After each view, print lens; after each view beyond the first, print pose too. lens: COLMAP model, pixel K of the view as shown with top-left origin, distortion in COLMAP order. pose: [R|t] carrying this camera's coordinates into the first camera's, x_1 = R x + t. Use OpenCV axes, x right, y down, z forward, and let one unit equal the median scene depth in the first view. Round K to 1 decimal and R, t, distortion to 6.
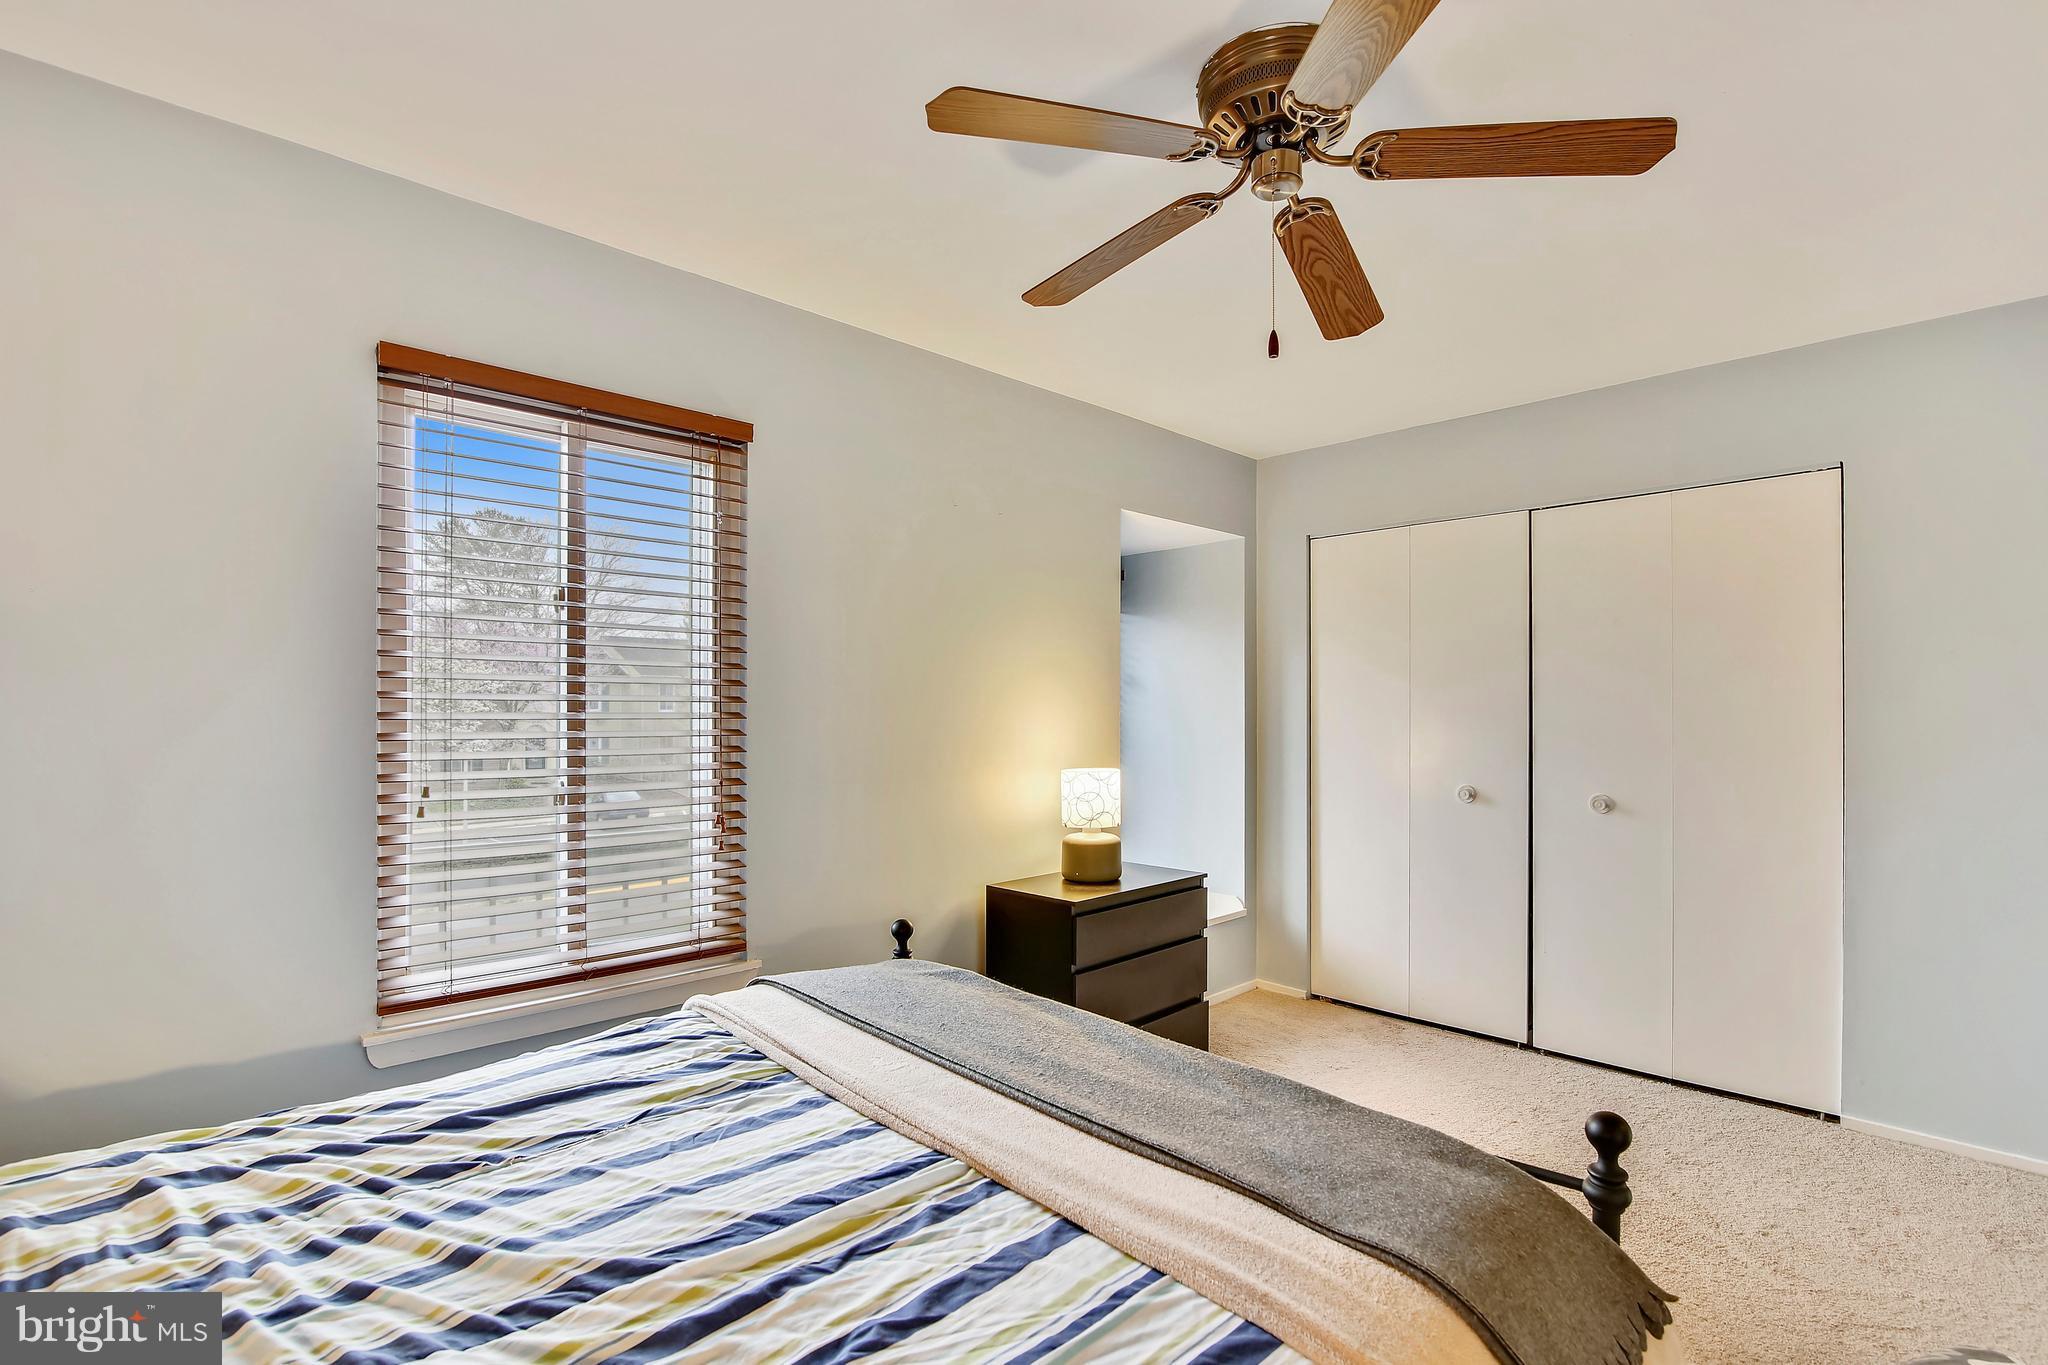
lens RADIAL K [[948.9, 0, 1018.2], [0, 948.9, 684.3], [0, 0, 1]] dist [0.000212, 0.000092]
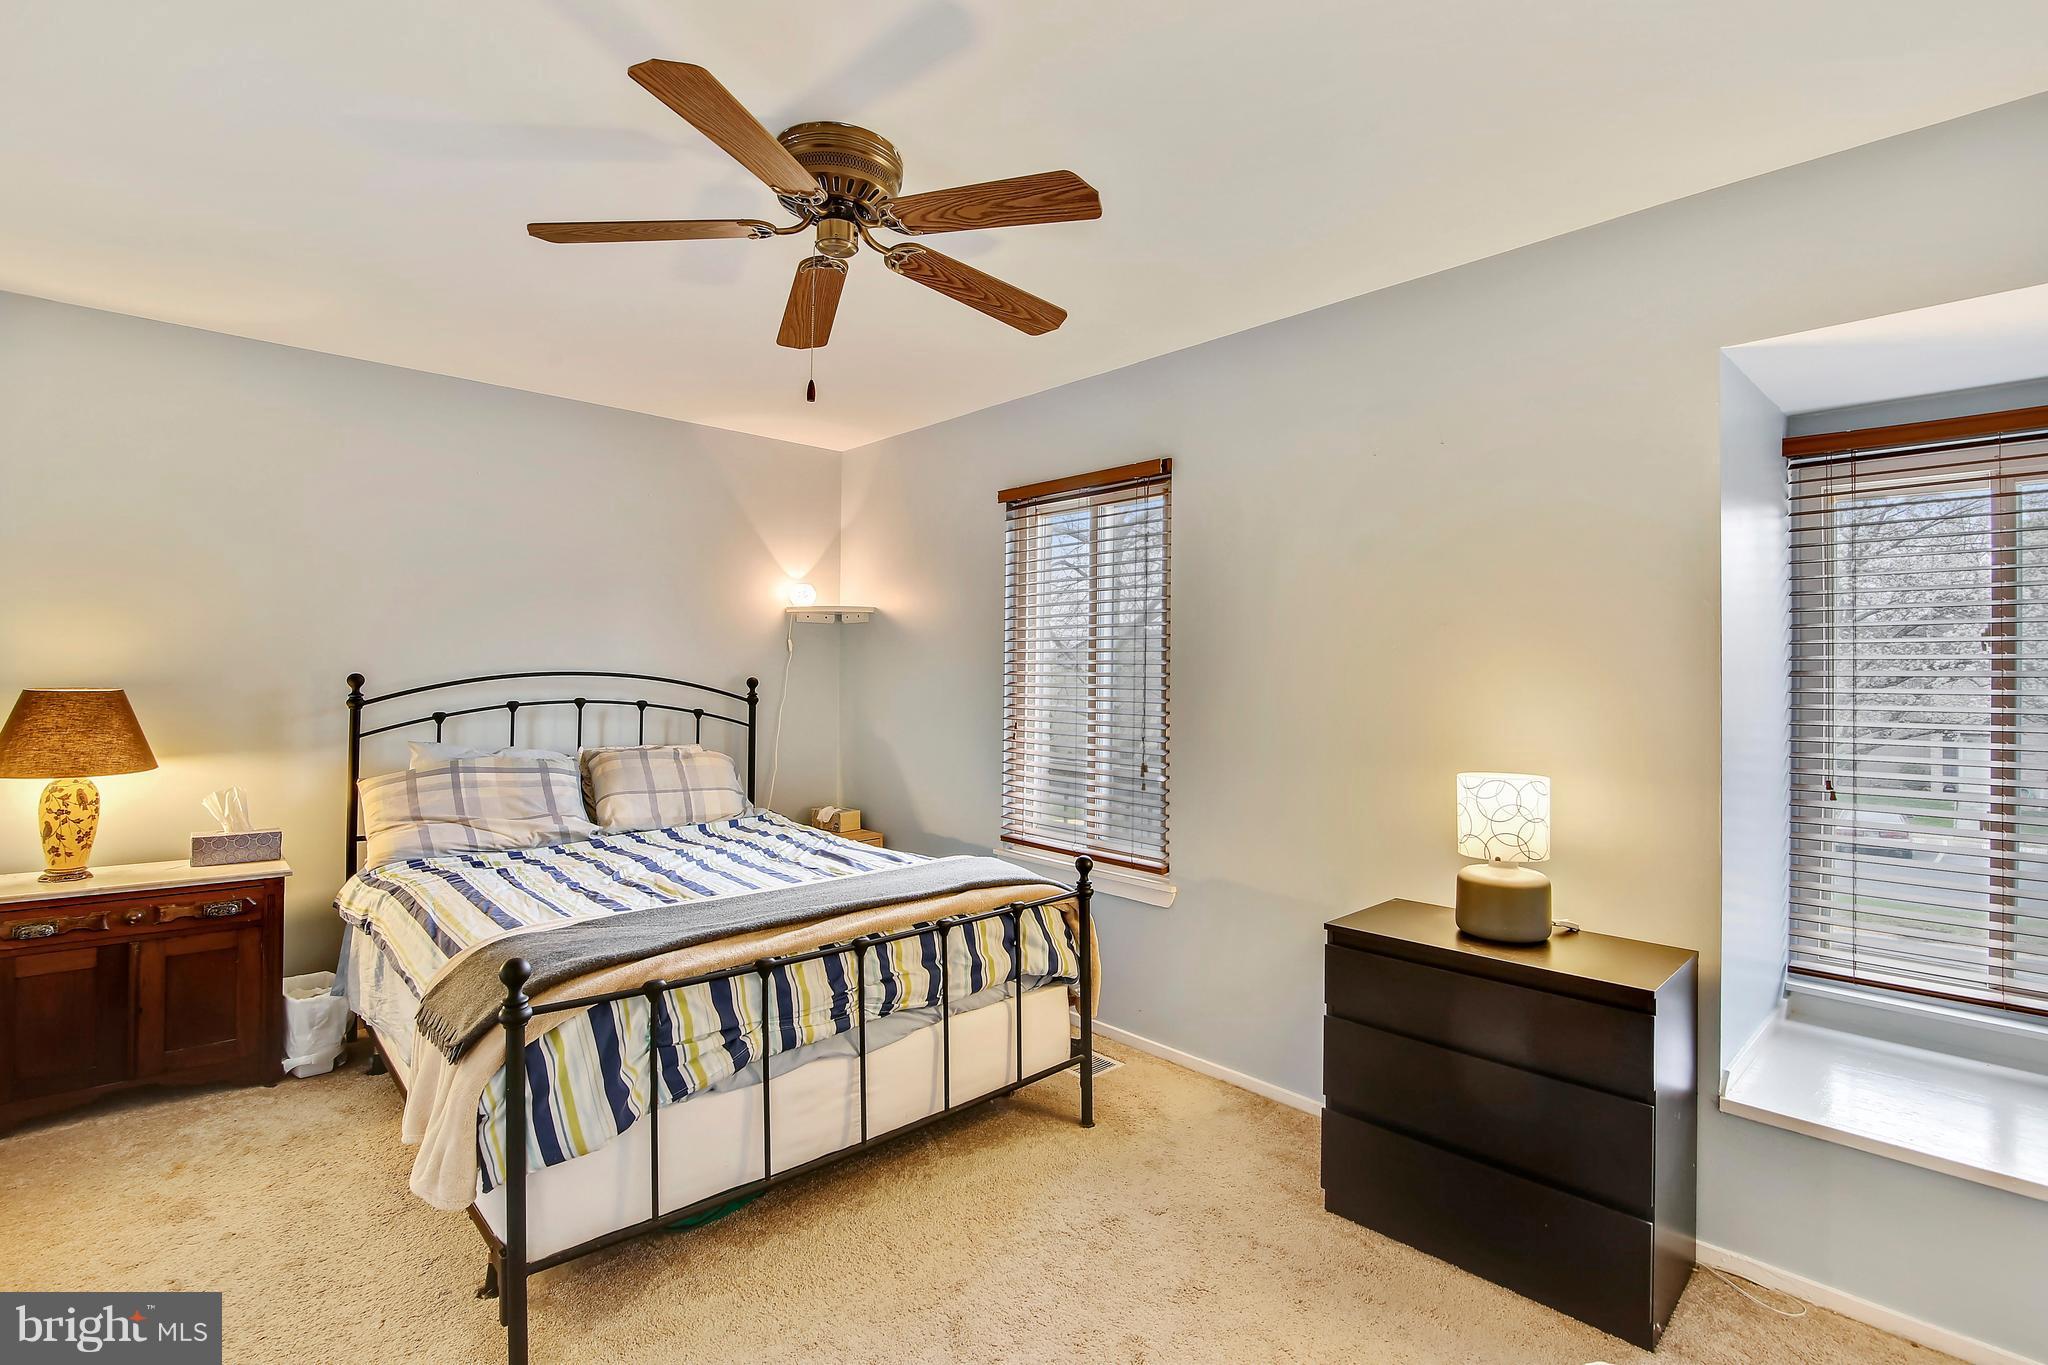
lens RADIAL K [[948.9, 0, 1018.2], [0, 948.9, 684.3], [0, 0, 1]] dist [0.000212, 0.000092]
pose [[-0.019846, 0.004942, -0.999791, 0.790925], [0.005874, 0.999971, 0.004826, 0.015059], [0.999786, -0.005777, -0.019874, 0.670323]]
